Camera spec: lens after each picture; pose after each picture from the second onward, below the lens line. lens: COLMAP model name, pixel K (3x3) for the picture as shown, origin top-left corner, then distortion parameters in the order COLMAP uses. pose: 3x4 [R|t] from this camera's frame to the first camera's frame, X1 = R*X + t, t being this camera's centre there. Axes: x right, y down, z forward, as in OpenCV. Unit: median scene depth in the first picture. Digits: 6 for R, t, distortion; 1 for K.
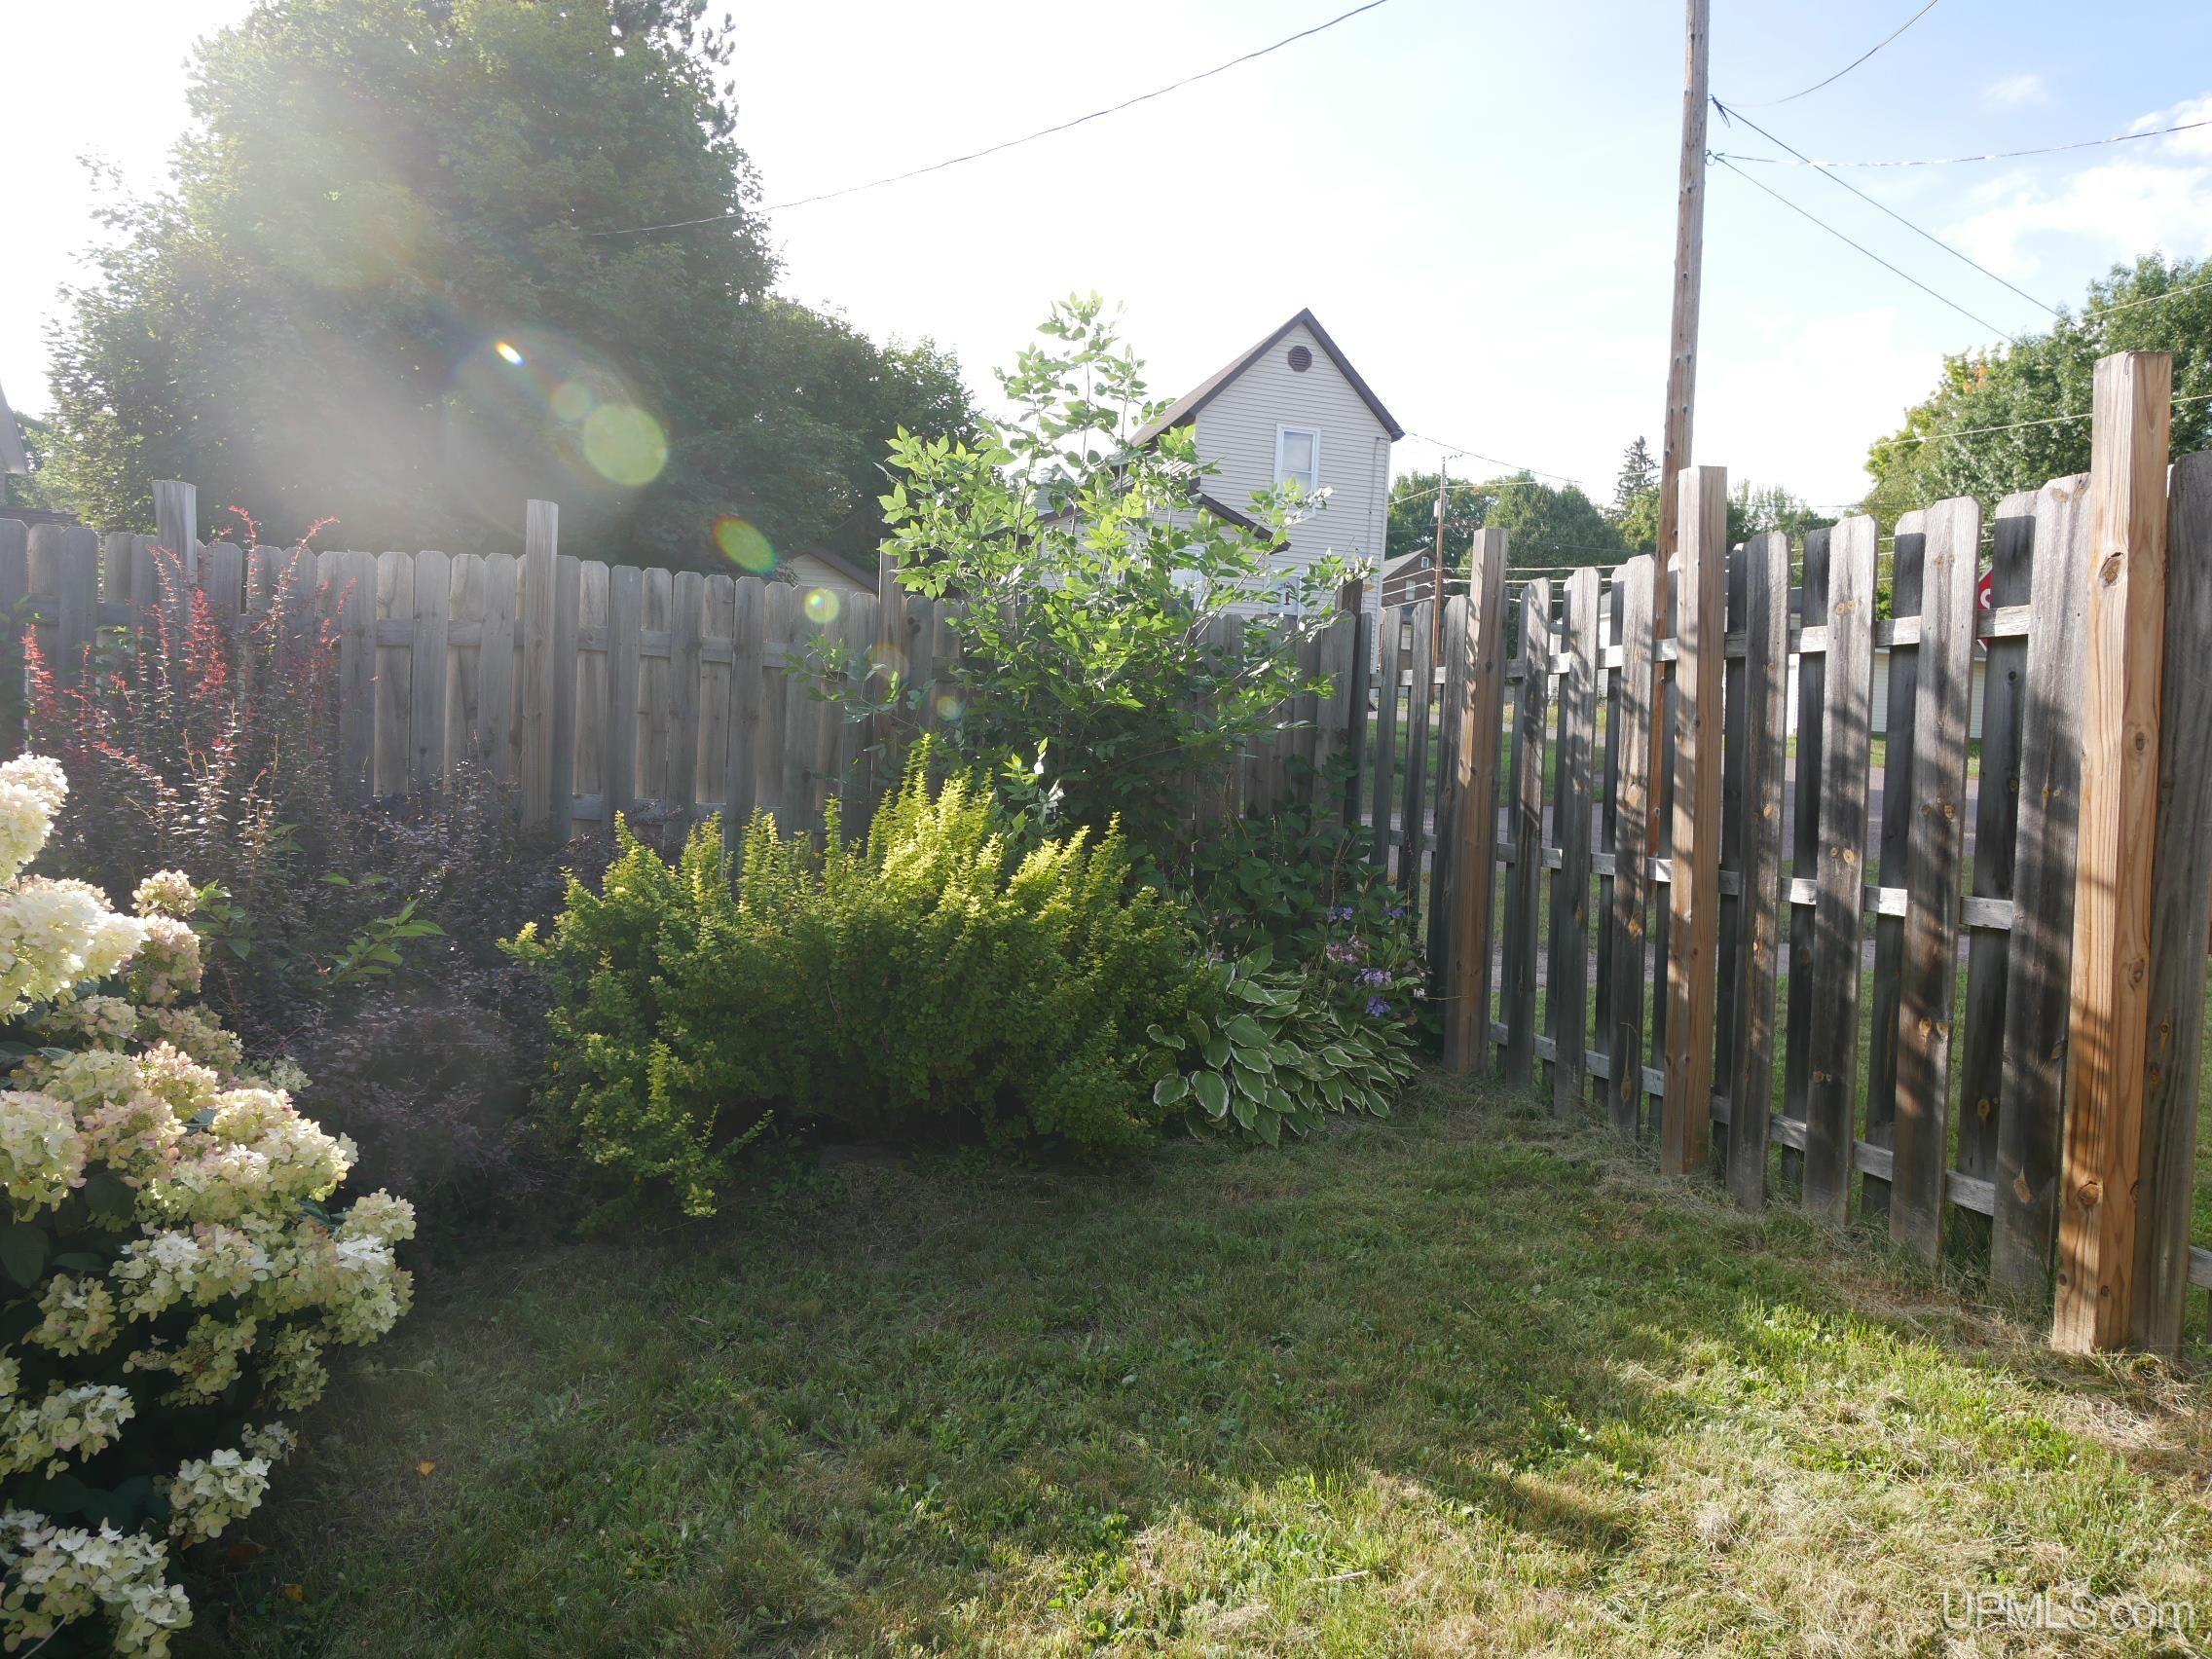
lens RADIAL K [[1378.9, 0, 1102.3], [0, 1378.9, 829.4], [0, 0, 1]] dist [-0.000081, -0.000612]
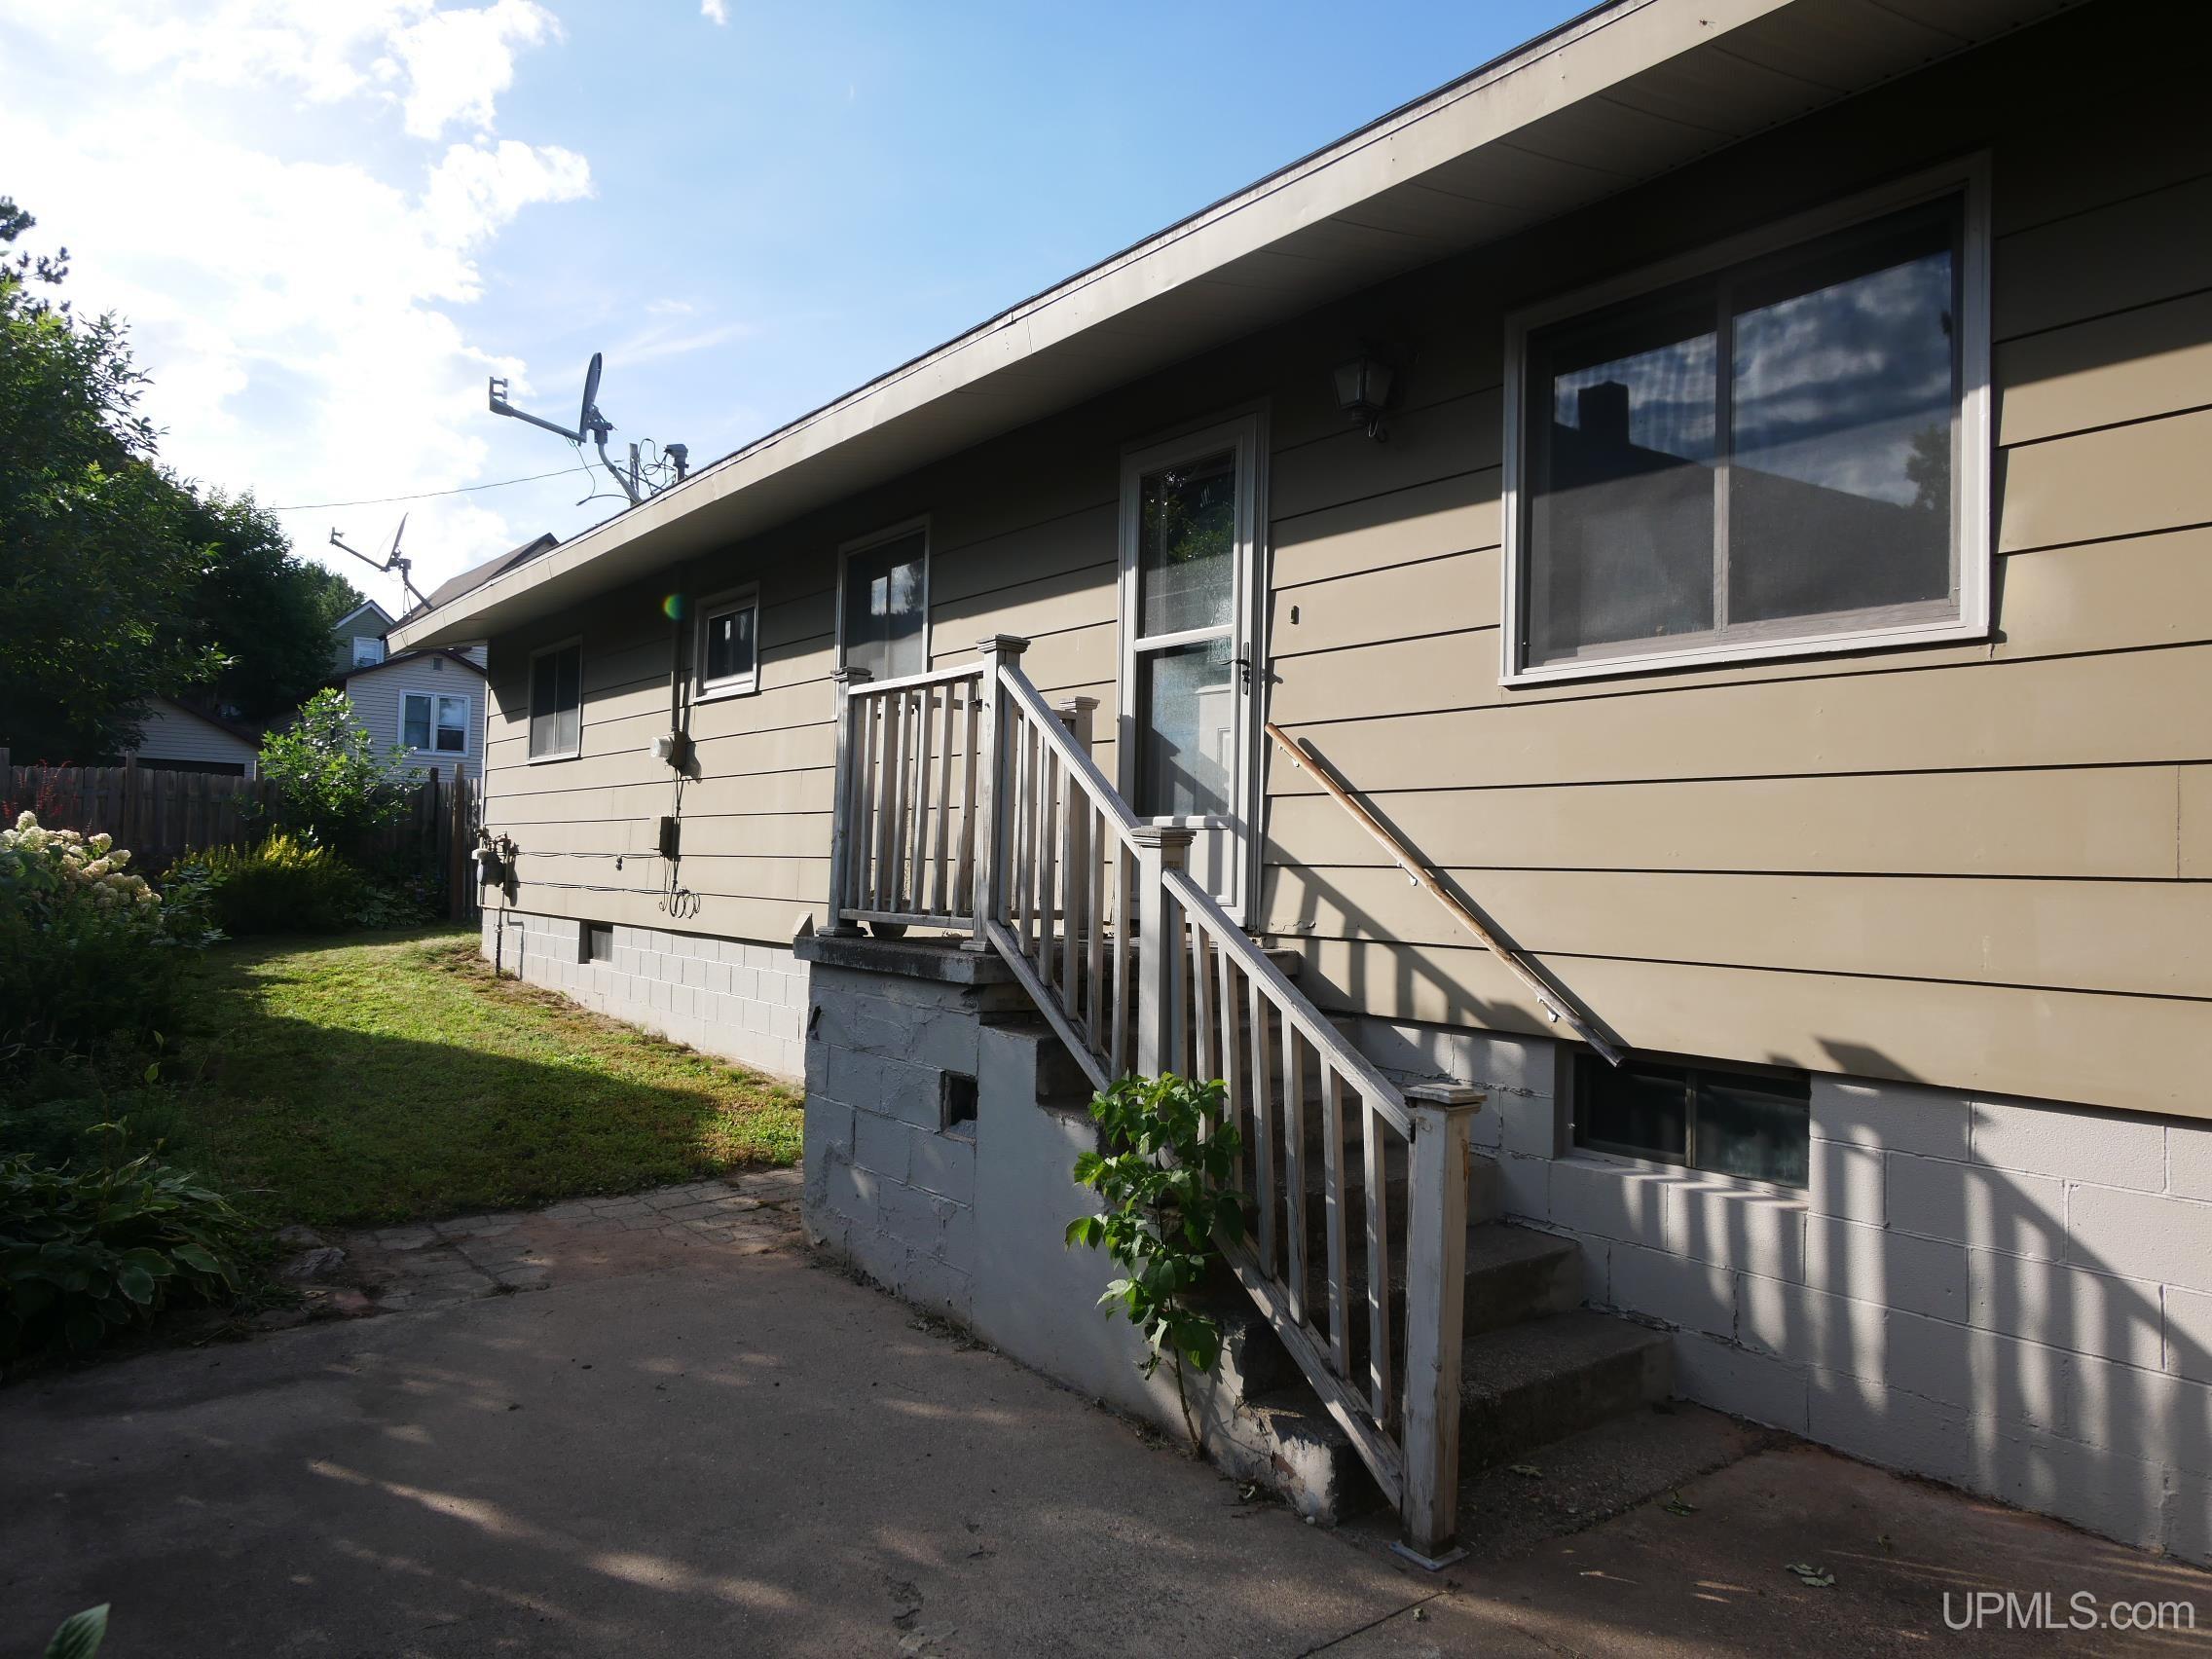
lens RADIAL K [[1378.9, 0, 1102.3], [0, 1378.9, 829.4], [0, 0, 1]] dist [-0.000081, -0.000612]
pose [[0.905905, -0.008603, 0.423393, 0.265972], [0.034910, 0.997908, -0.054418, 0.189859], [-0.422039, 0.064078, 0.904311, -2.765104]]
